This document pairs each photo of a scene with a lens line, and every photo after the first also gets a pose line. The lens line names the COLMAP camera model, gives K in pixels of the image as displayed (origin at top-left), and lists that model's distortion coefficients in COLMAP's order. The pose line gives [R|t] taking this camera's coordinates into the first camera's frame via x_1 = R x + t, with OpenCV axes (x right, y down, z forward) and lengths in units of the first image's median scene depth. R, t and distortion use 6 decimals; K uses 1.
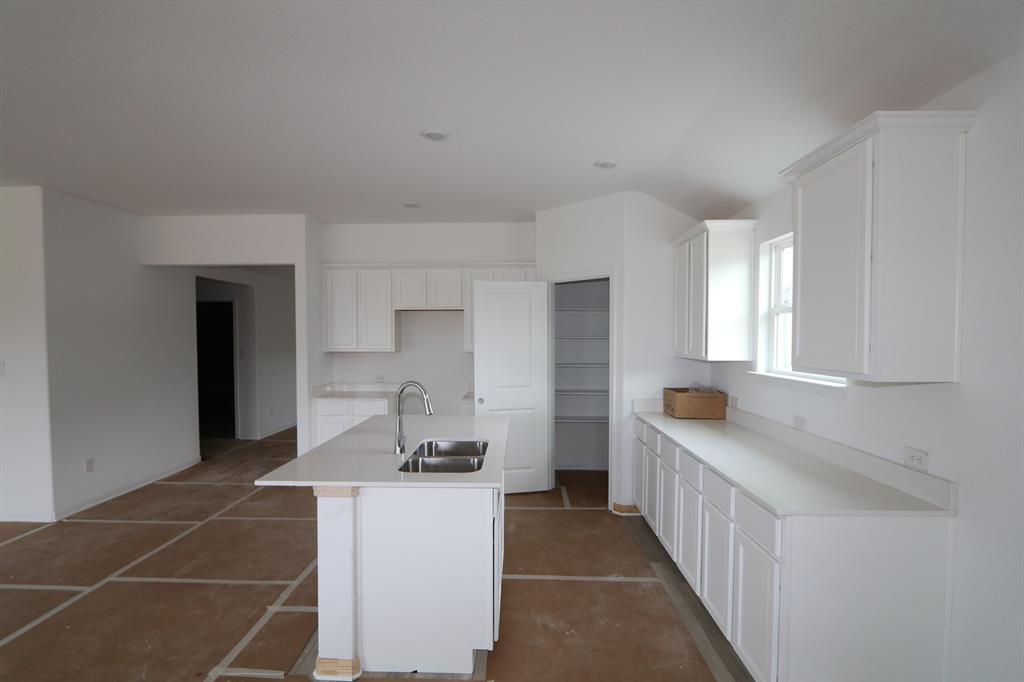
lens RADIAL K [[472.7, 0, 508.6], [0, 472.7, 346.6], [0, 0, 1]] dist [-0.010980, -0.000611]
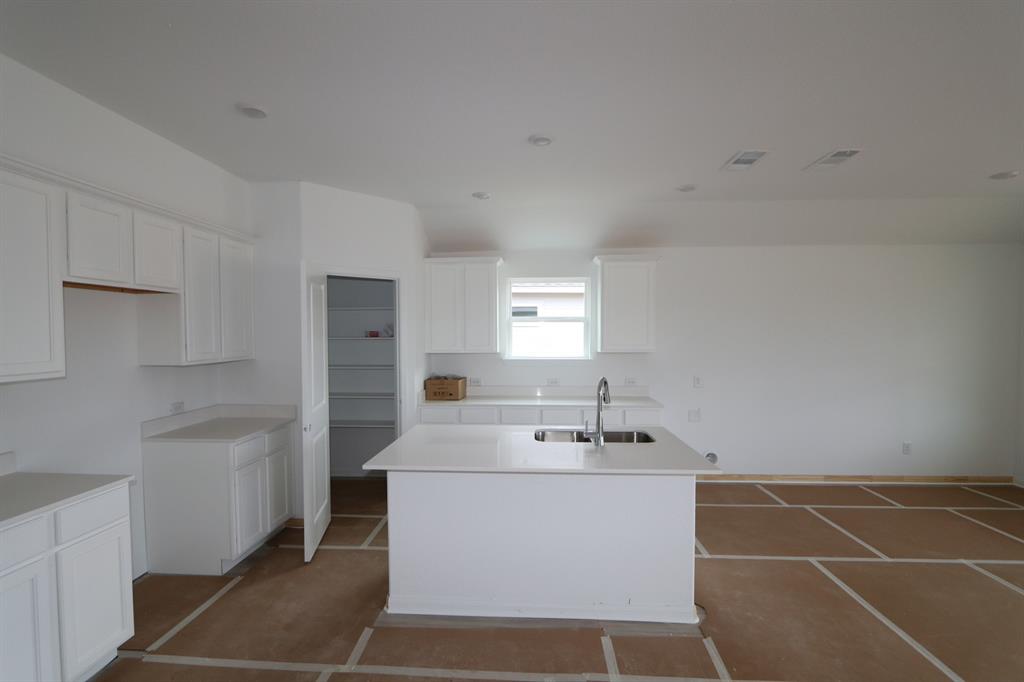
lens RADIAL K [[472.7, 0, 499.2], [0, 472.7, 340.9], [0, 0, 1]] dist [-0.010980, -0.000611]
pose [[0.052746, -0.014862, 0.998497, -0.766401], [0.027907, 0.999521, 0.013403, -0.019383], [-0.998218, 0.027158, 0.053135, 0.673716]]
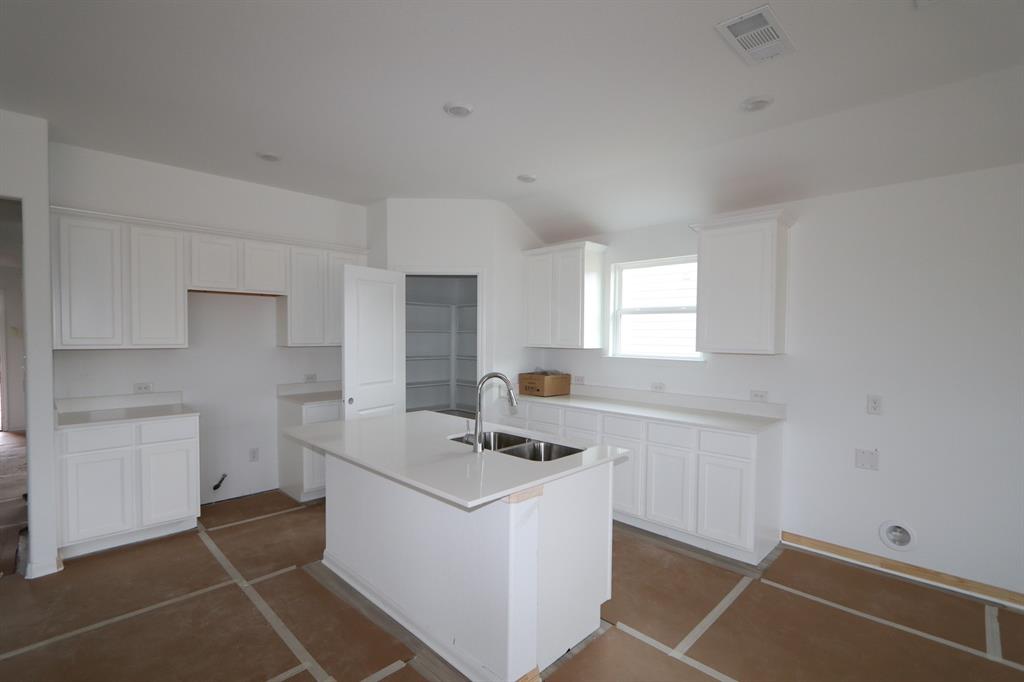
lens RADIAL K [[472.7, 0, 507.5], [0, 472.7, 344.0], [0, 0, 1]] dist [-0.010980, -0.000611]
pose [[0.691013, -0.010030, 0.722772, -0.494664], [0.008593, 0.999947, 0.005661, 0.005971], [-0.722791, 0.002299, 0.691063, 0.183067]]
